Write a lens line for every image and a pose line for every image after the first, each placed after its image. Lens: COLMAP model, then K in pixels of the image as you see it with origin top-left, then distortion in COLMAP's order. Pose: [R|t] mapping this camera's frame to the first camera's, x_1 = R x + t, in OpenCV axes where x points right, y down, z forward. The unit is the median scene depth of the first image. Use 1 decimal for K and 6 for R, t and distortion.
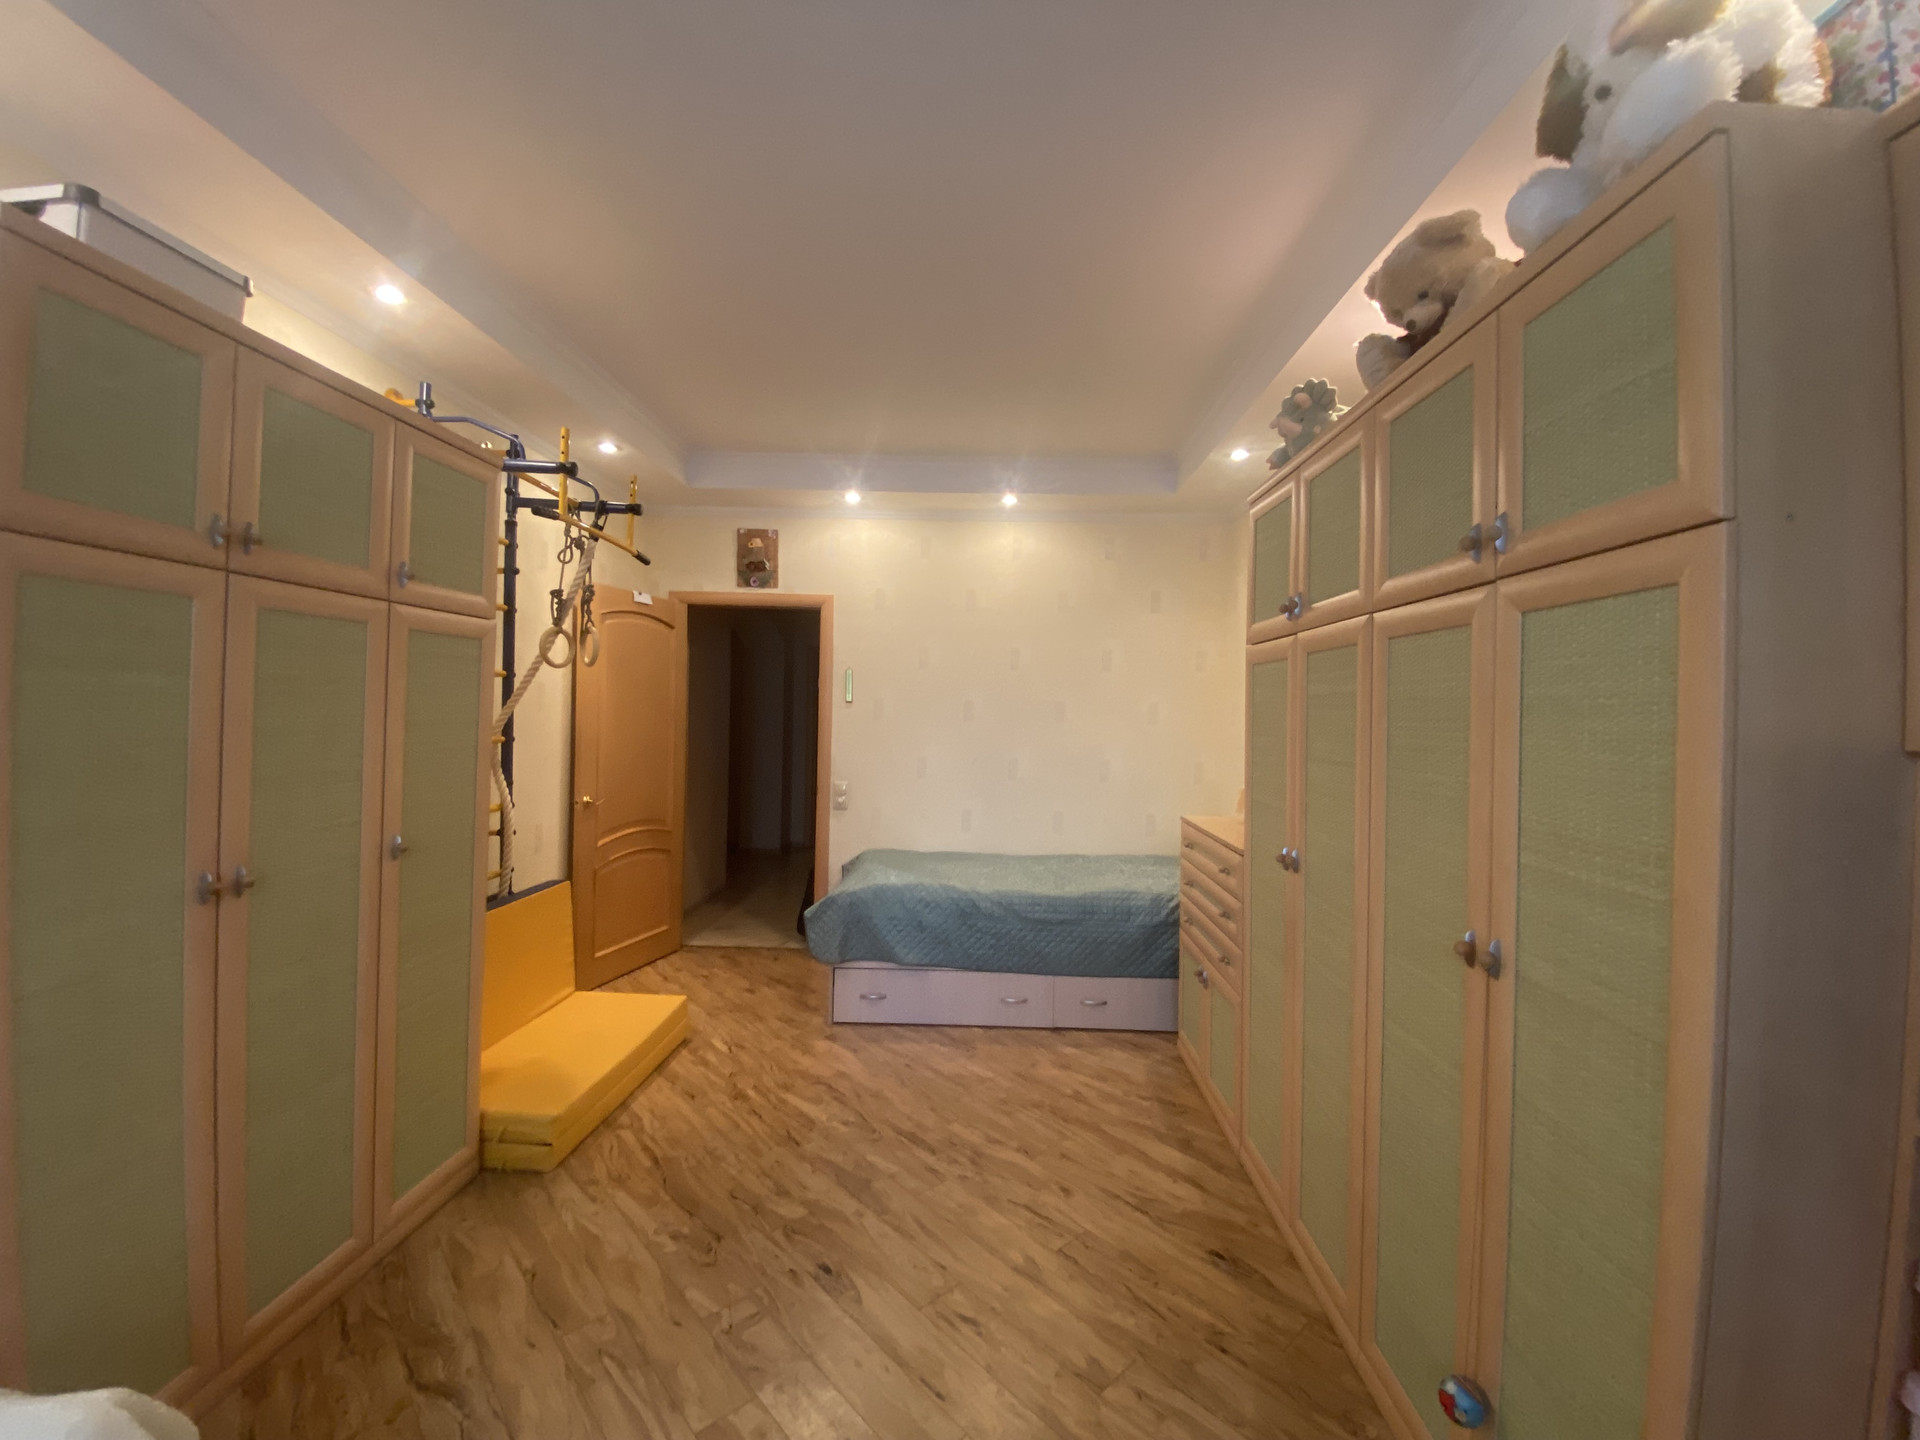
lens RADIAL K [[767.0, 0, 962.6], [0, 767.0, 714.5], [0, 0, 1]] dist [0.025813, -0.024862]
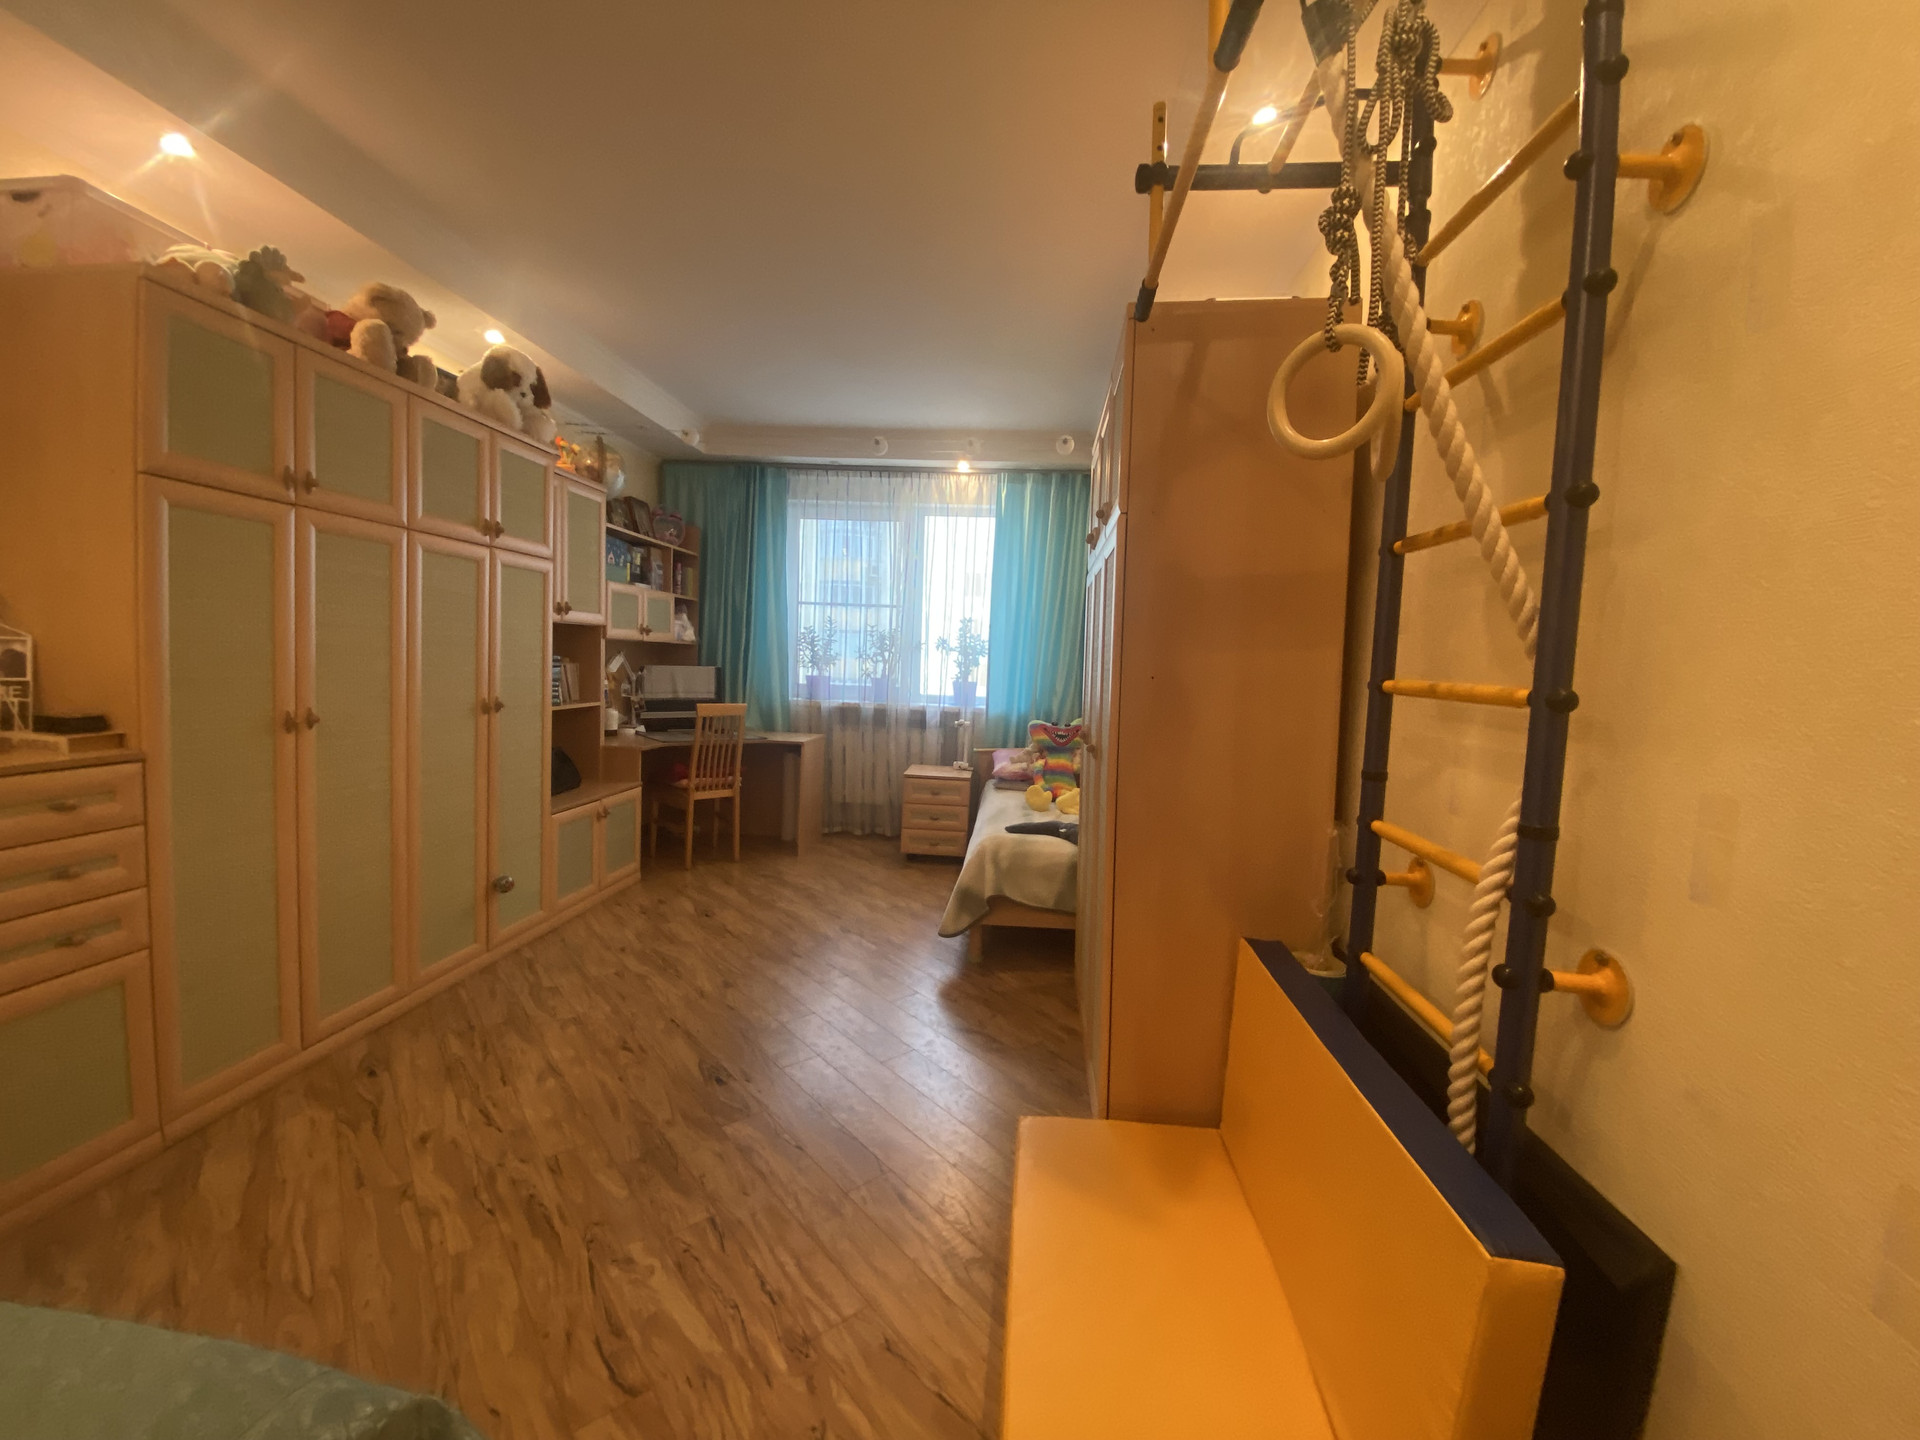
lens RADIAL K [[767.0, 0, 962.6], [0, 767.0, 714.5], [0, 0, 1]] dist [0.025813, -0.024862]
pose [[-0.996949, -0.065333, 0.042701, -0.447971], [-0.062476, 0.995920, 0.065123, 0.041852], [-0.046781, 0.062257, -0.996963, 1.692461]]
